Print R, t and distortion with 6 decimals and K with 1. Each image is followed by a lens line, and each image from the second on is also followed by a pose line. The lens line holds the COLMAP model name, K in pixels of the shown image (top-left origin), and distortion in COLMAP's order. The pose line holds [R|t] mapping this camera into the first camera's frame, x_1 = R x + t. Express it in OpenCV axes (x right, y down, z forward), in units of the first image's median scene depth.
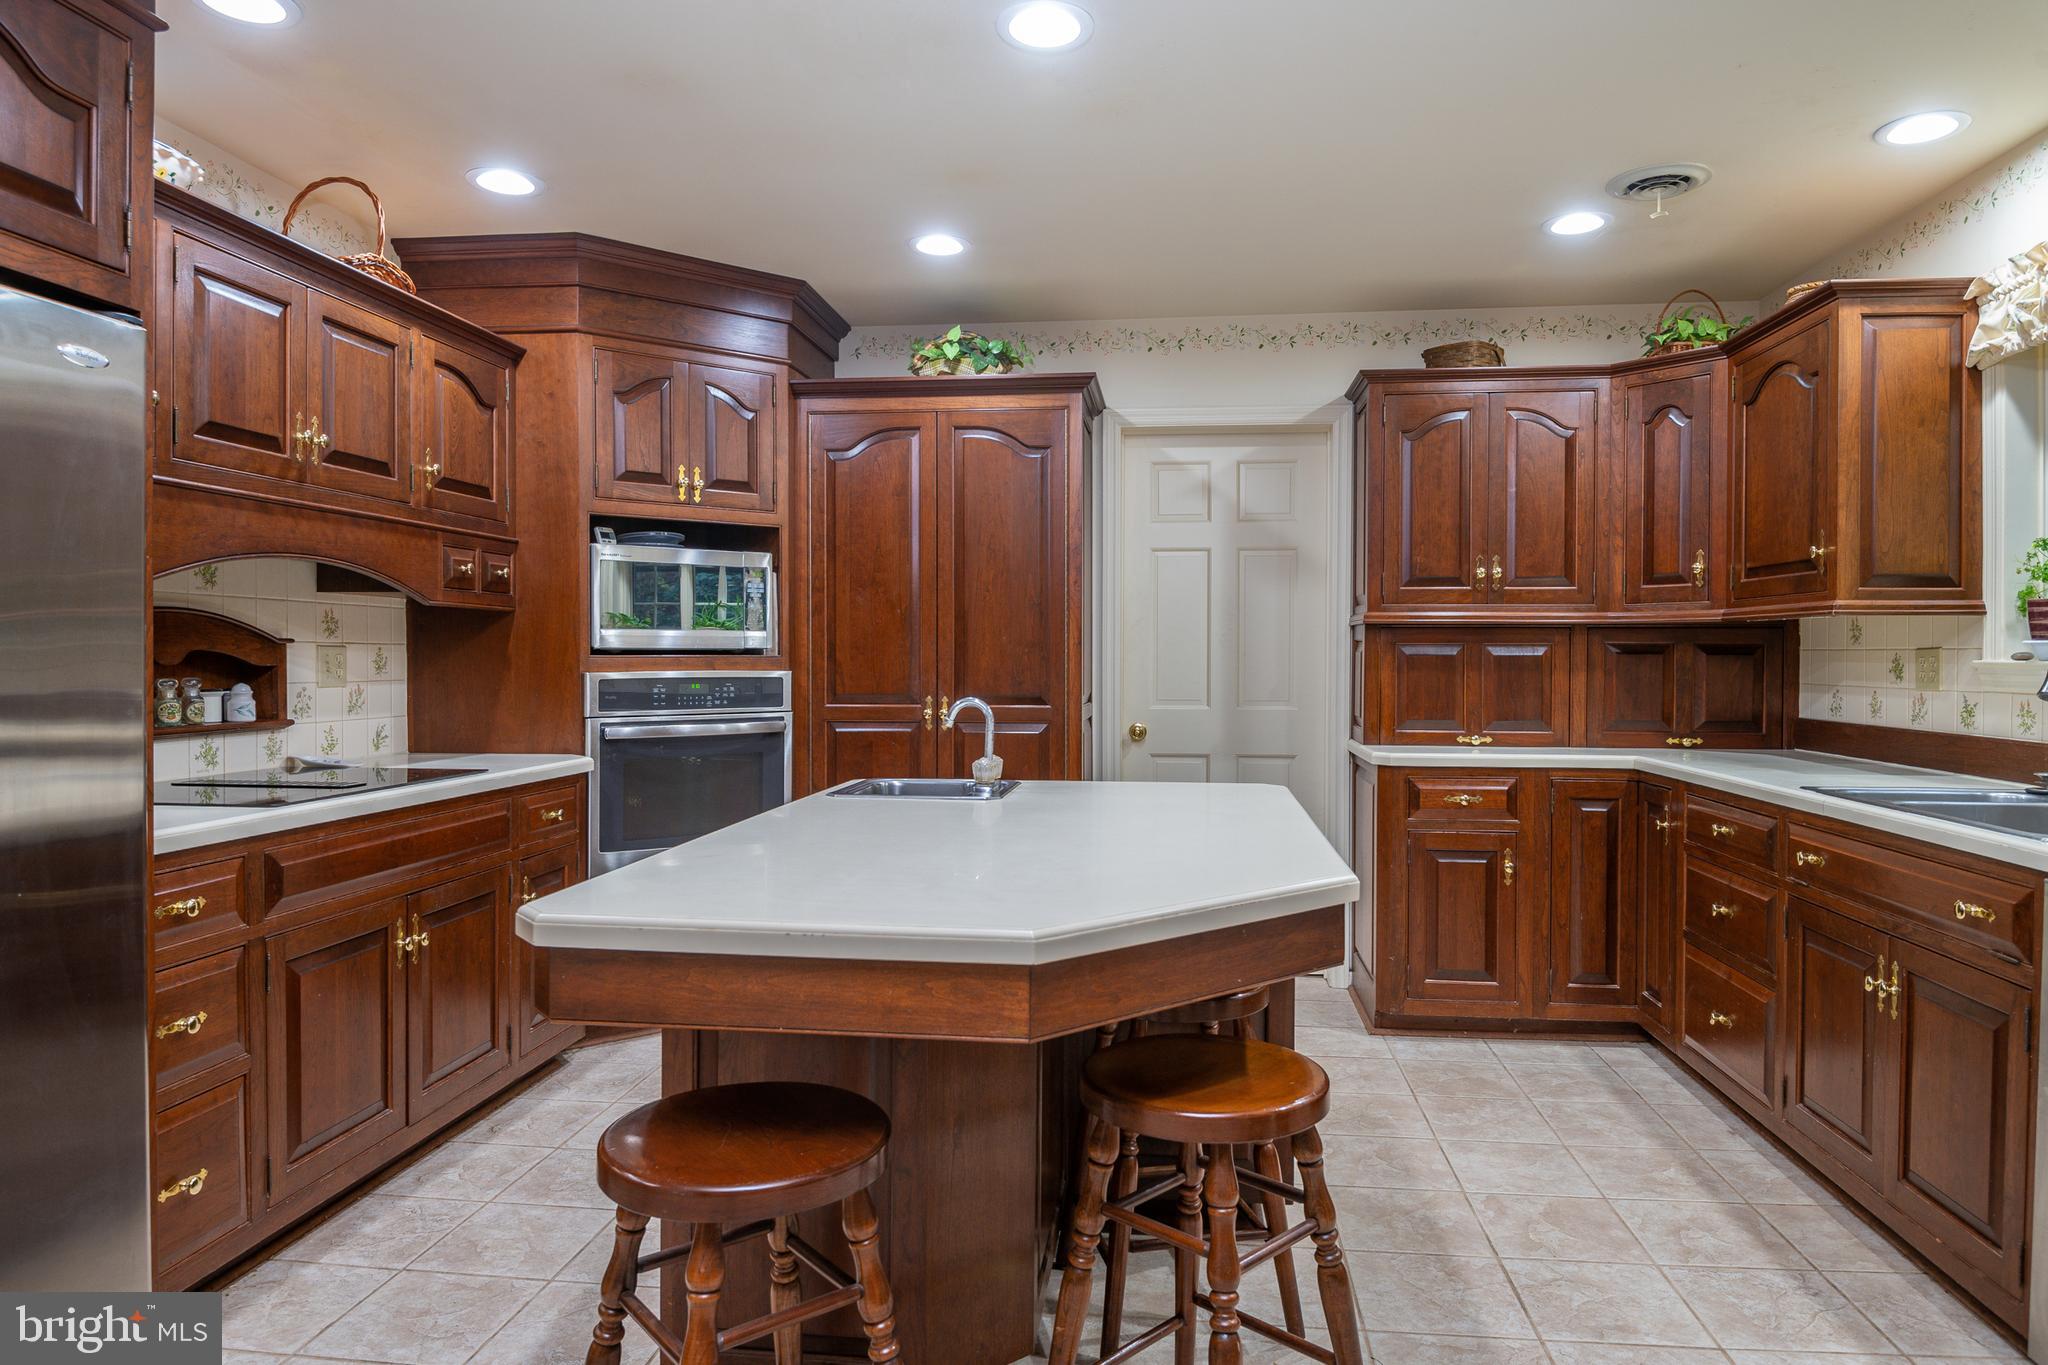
lens RADIAL K [[1224.0, 0, 1019.7], [0, 1224.0, 653.5], [0, 0, 1]] dist [-0.004530, -0.000594]
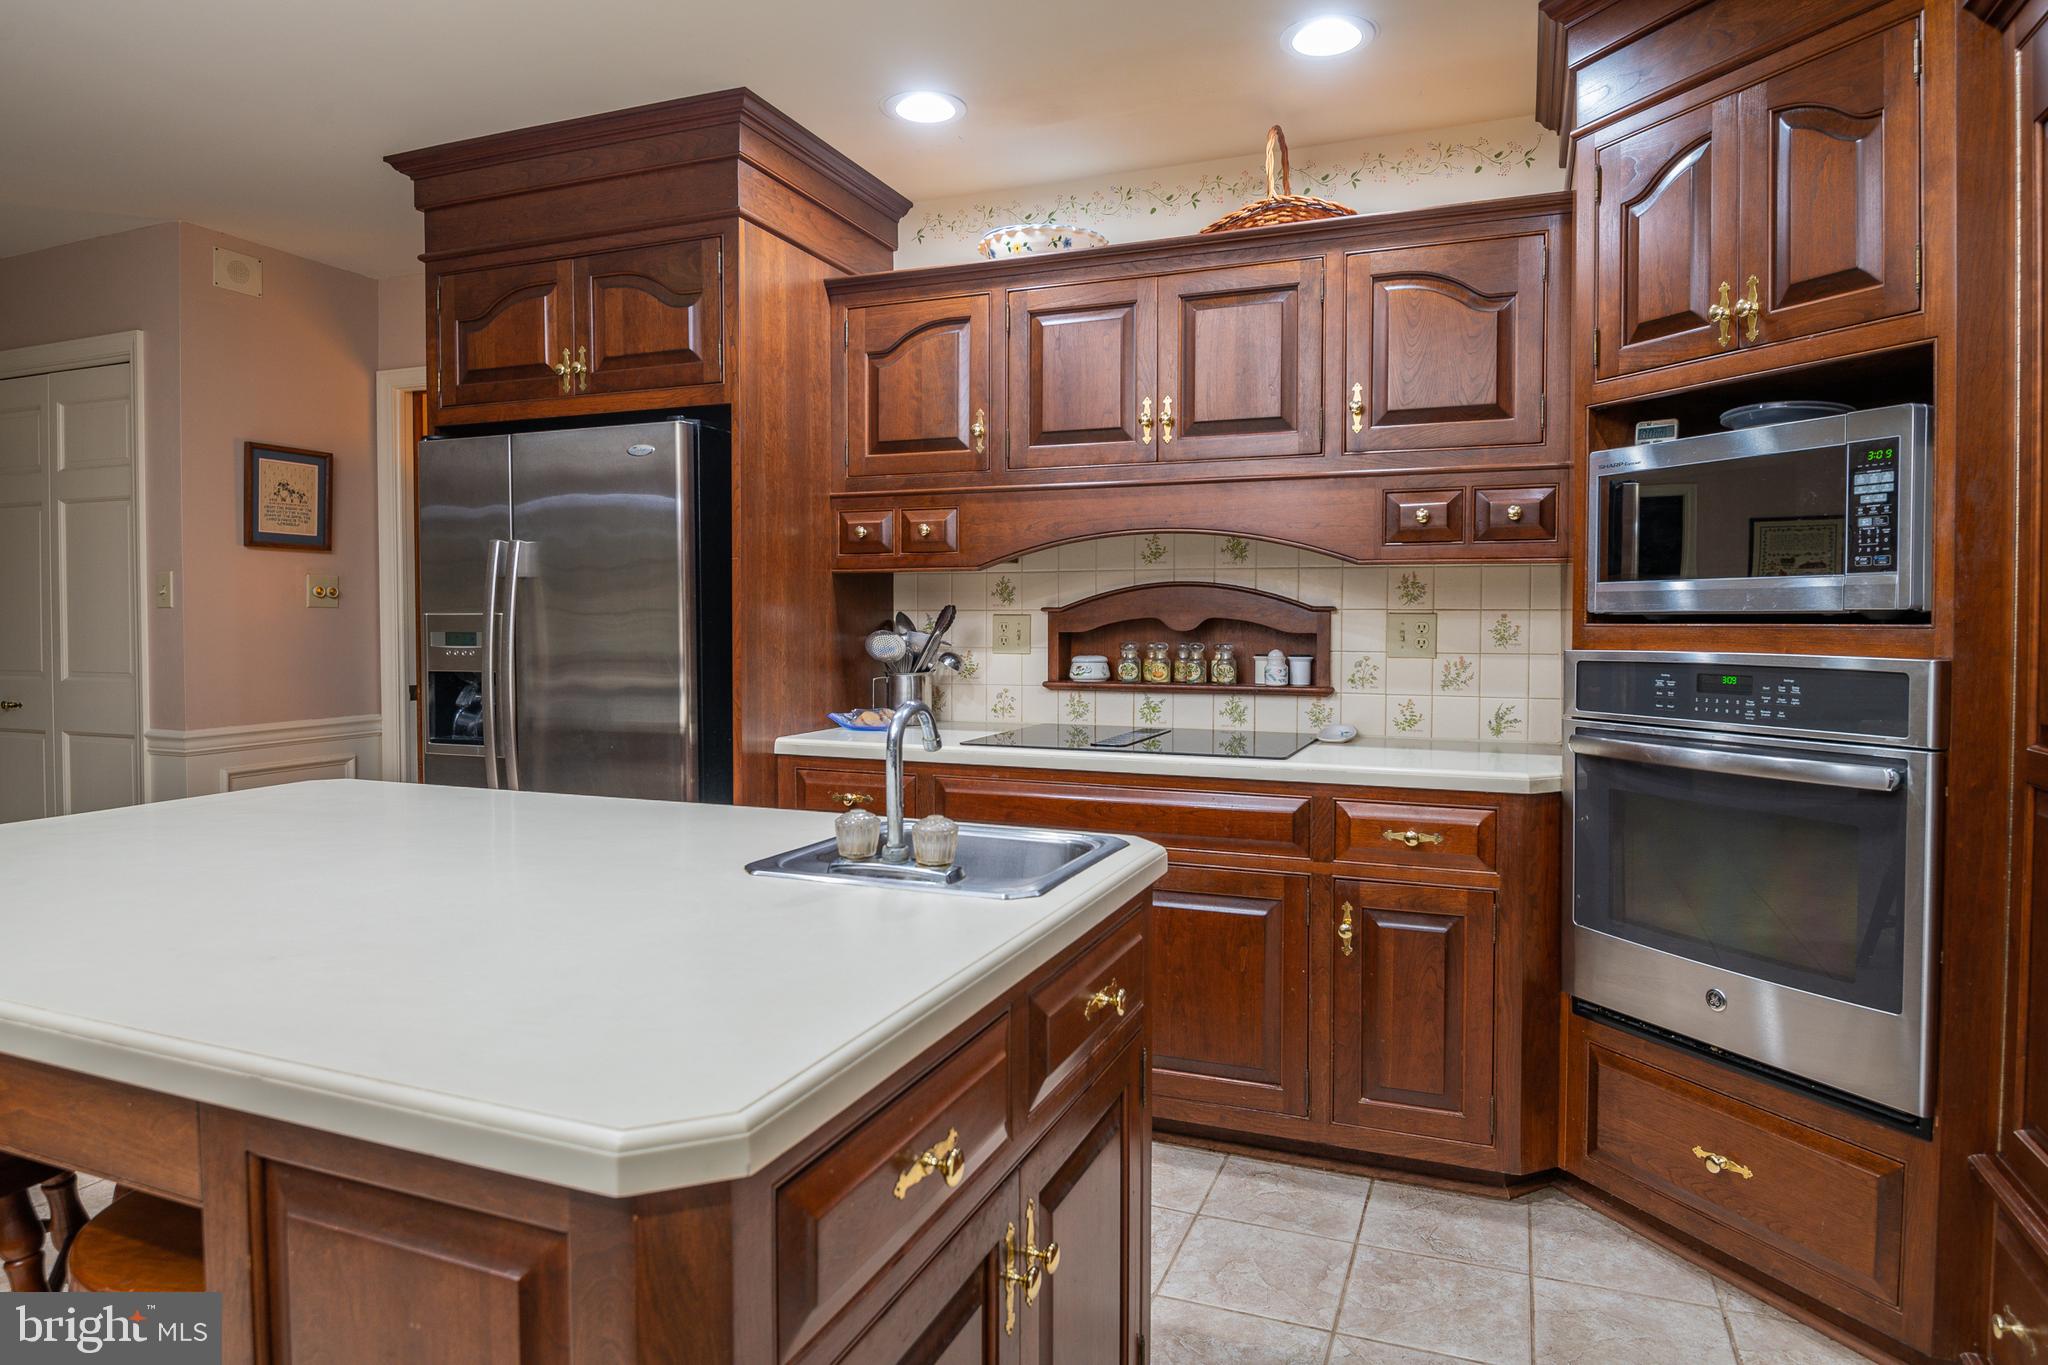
lens RADIAL K [[1189.3, 0, 1114.7], [0, 1189.3, 654.6], [0, 0, 1]] dist [0.001448, 0.000283]
pose [[-0.216707, 0.024432, -0.975931, 0.385472], [-0.003047, 0.999665, 0.025702, 0.002672], [0.976232, 0.008543, -0.216560, 1.036997]]
